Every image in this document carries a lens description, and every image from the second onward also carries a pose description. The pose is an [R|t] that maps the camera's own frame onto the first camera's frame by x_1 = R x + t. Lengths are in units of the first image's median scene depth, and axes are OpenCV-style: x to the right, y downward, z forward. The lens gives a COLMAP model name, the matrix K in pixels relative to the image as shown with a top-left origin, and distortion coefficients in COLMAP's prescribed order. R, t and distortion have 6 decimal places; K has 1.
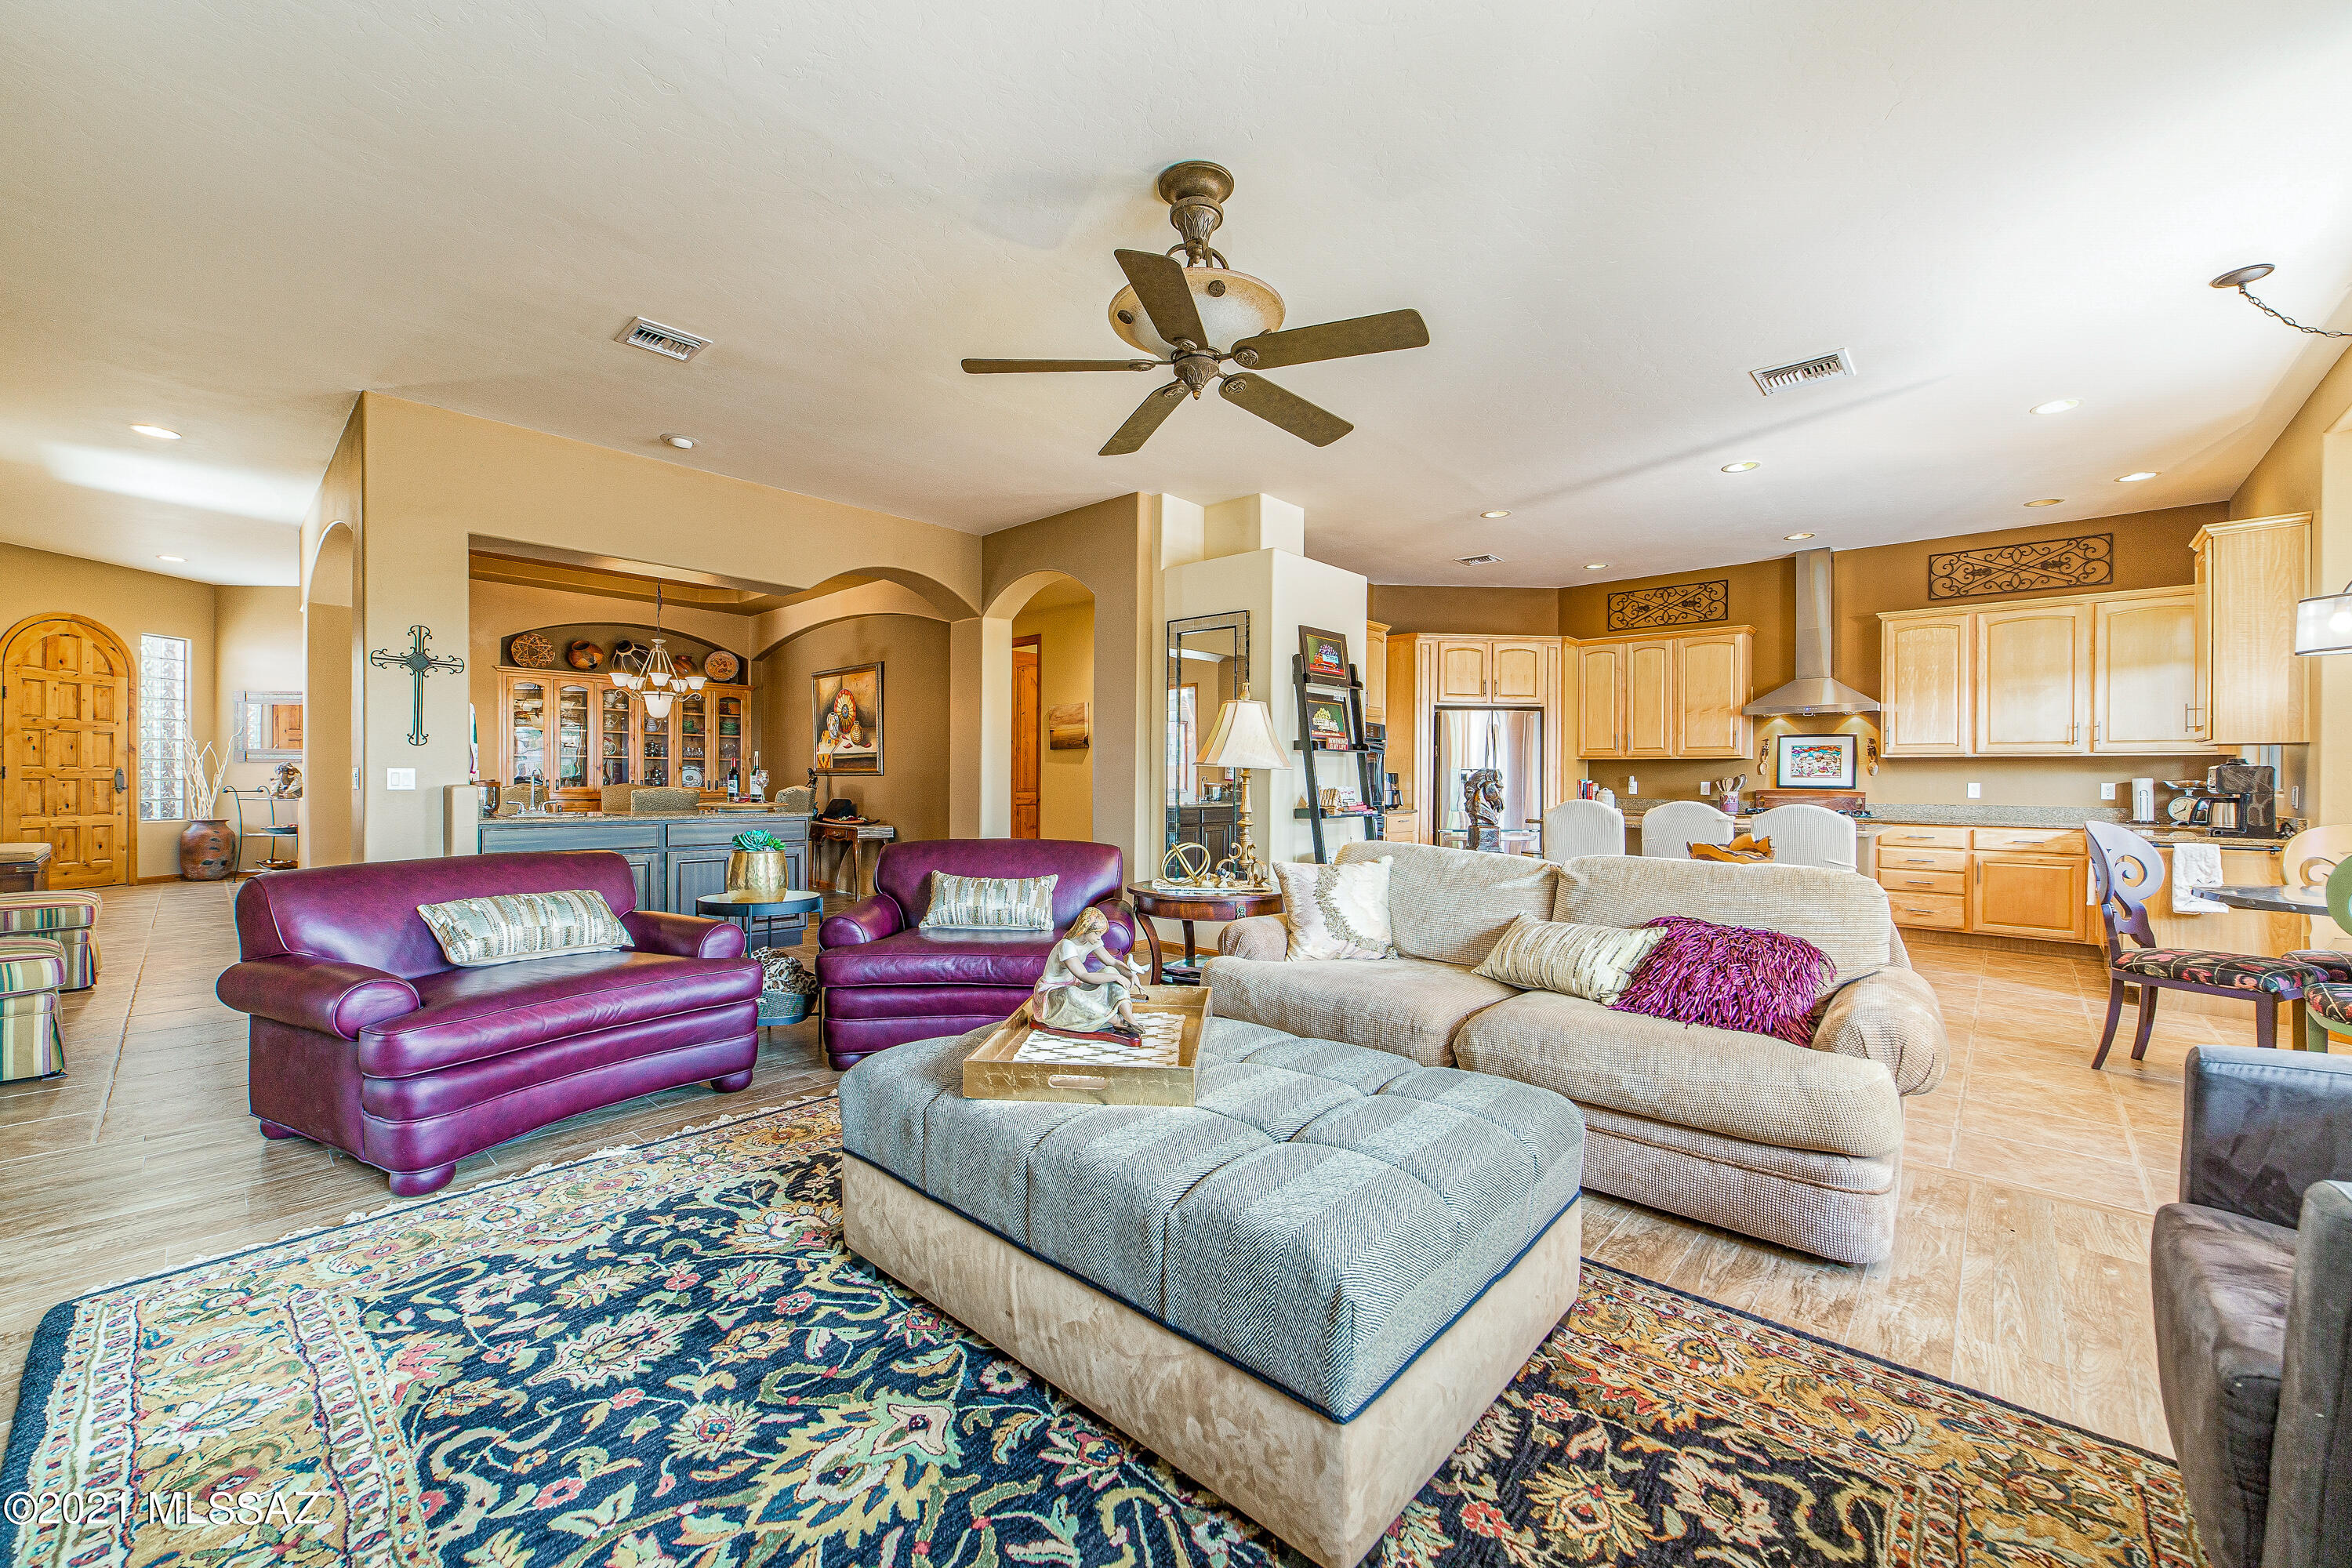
lens RADIAL K [[915.1, 0, 1175.2], [0, 915.1, 781.8], [0, 0, 1]] dist [-0.022492, 0.008269]
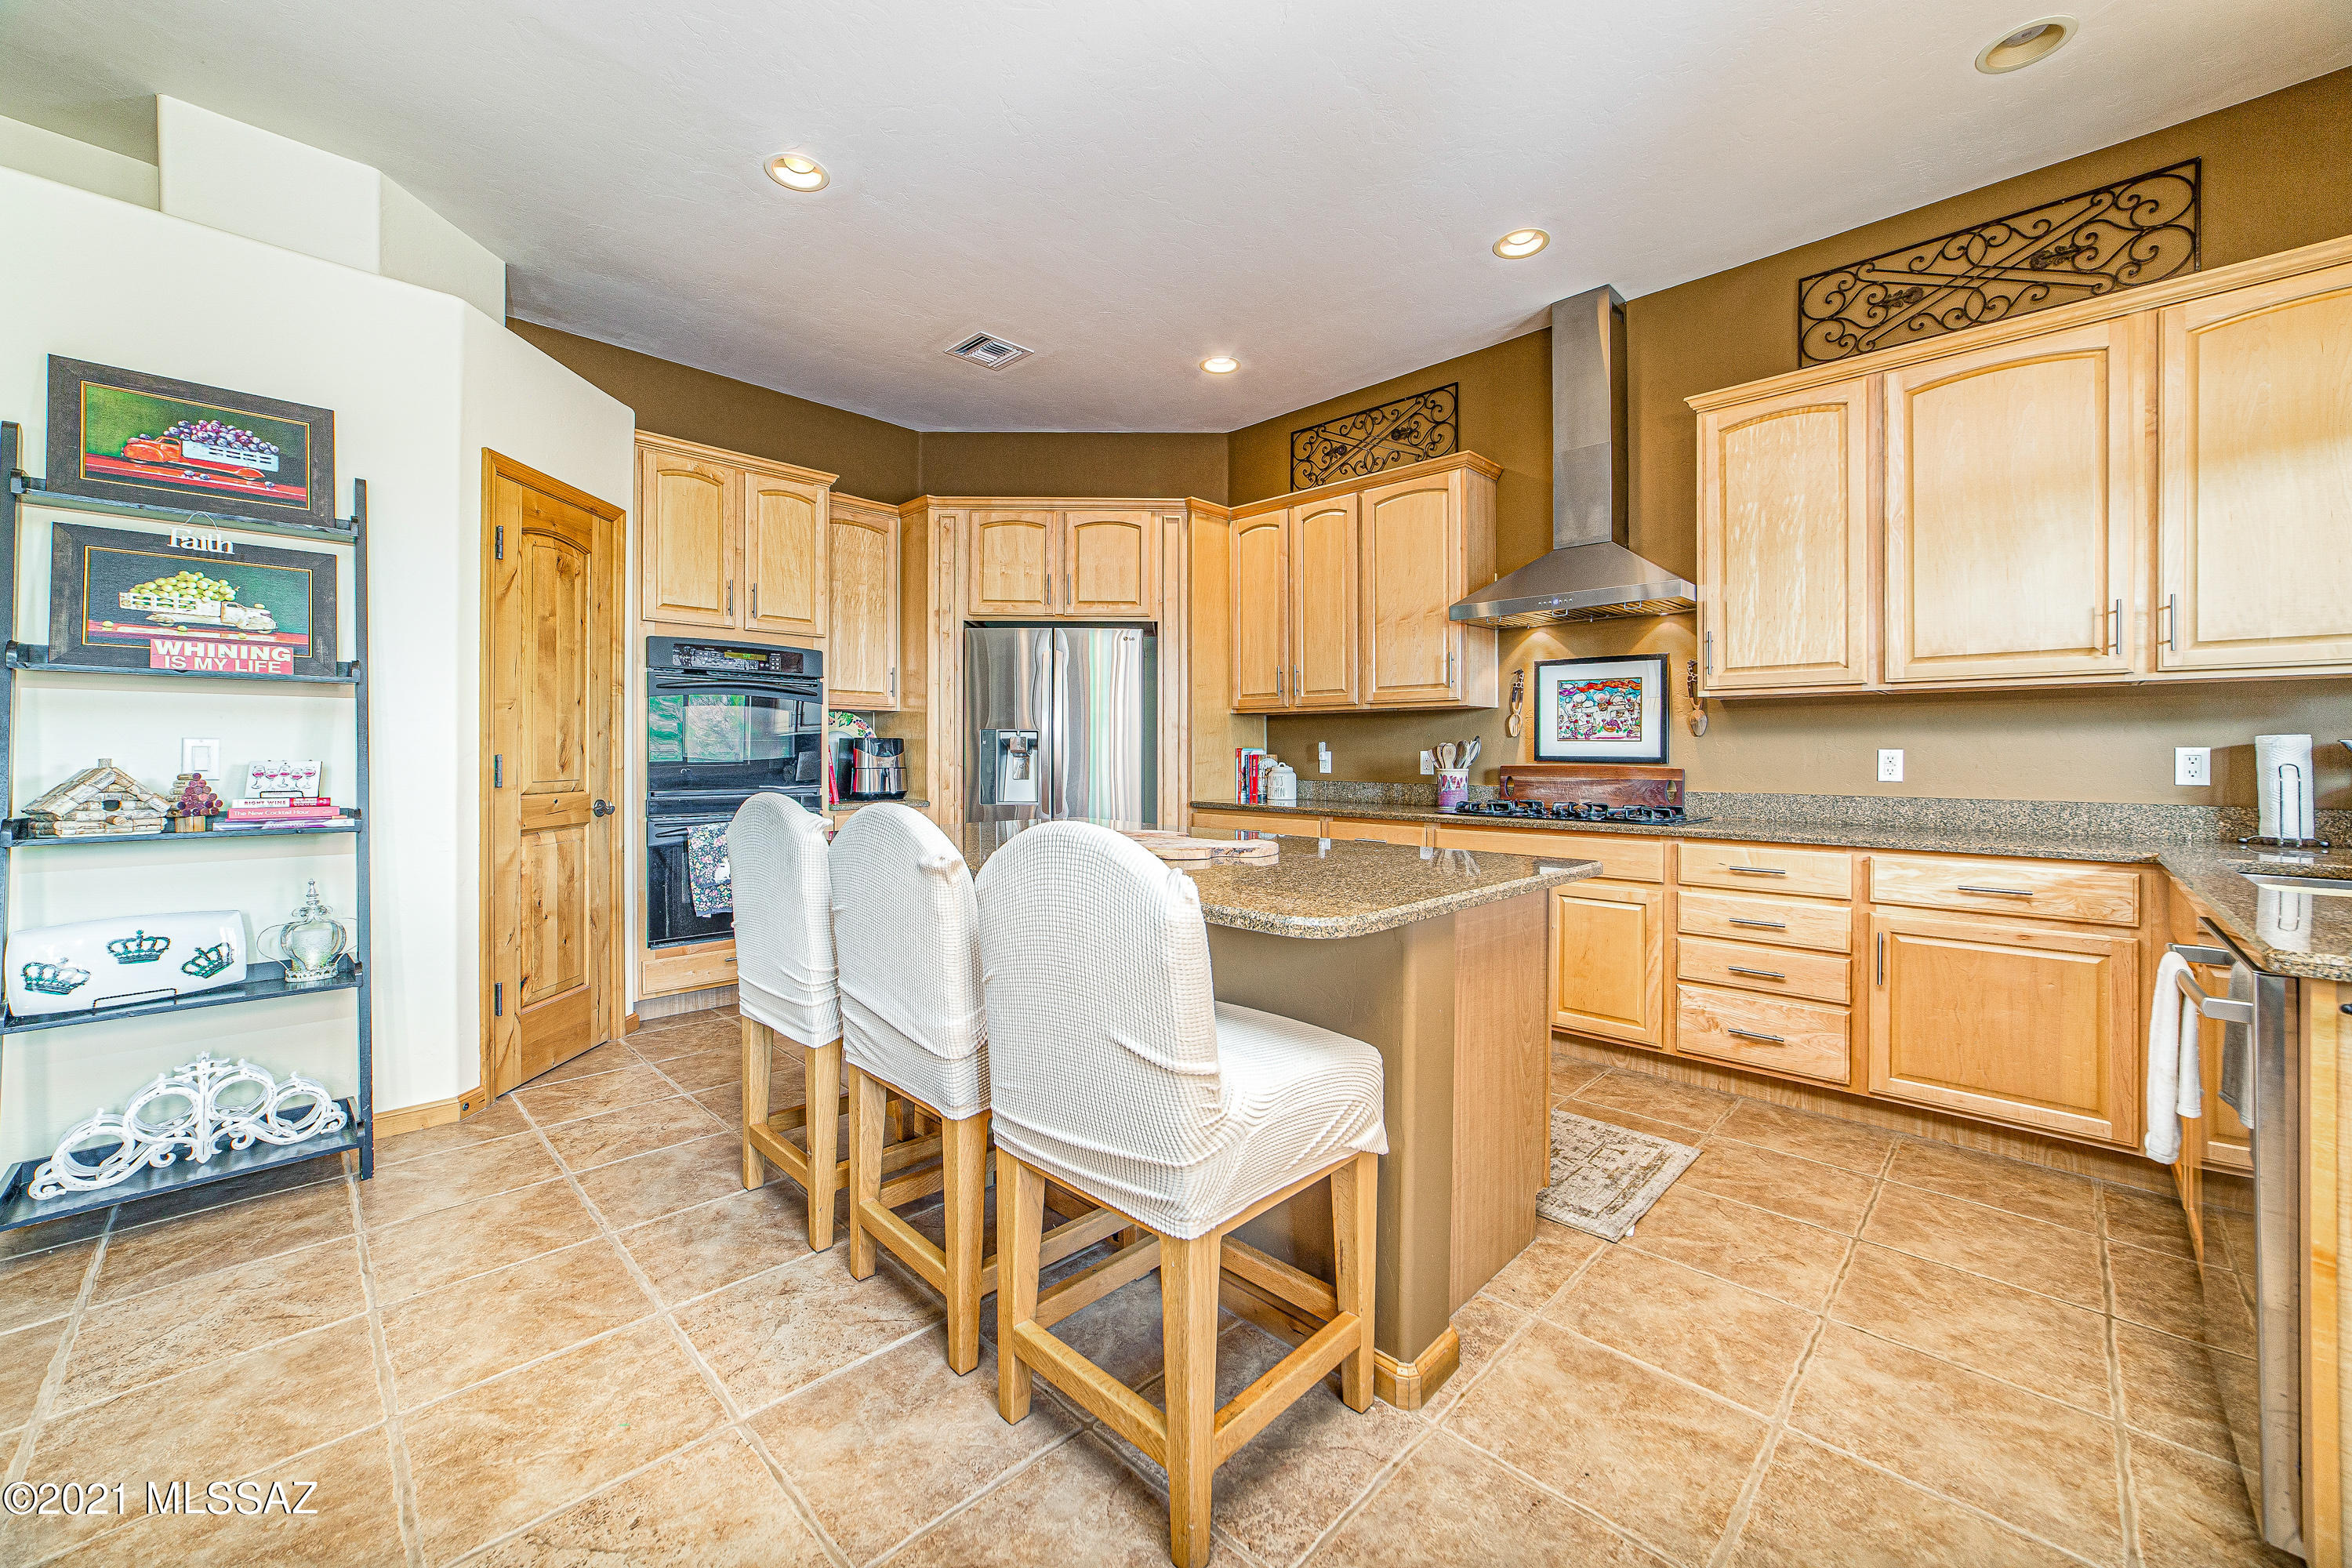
lens RADIAL K [[915.1, 0, 1175.2], [0, 915.1, 754.0], [0, 0, 1]] dist [-0.022492, 0.008269]
pose [[0.999560, -0.004665, -0.029294, 0.584959], [0.004536, 0.999980, -0.004465, 0.004471], [0.029315, 0.004330, 0.999561, 0.578453]]
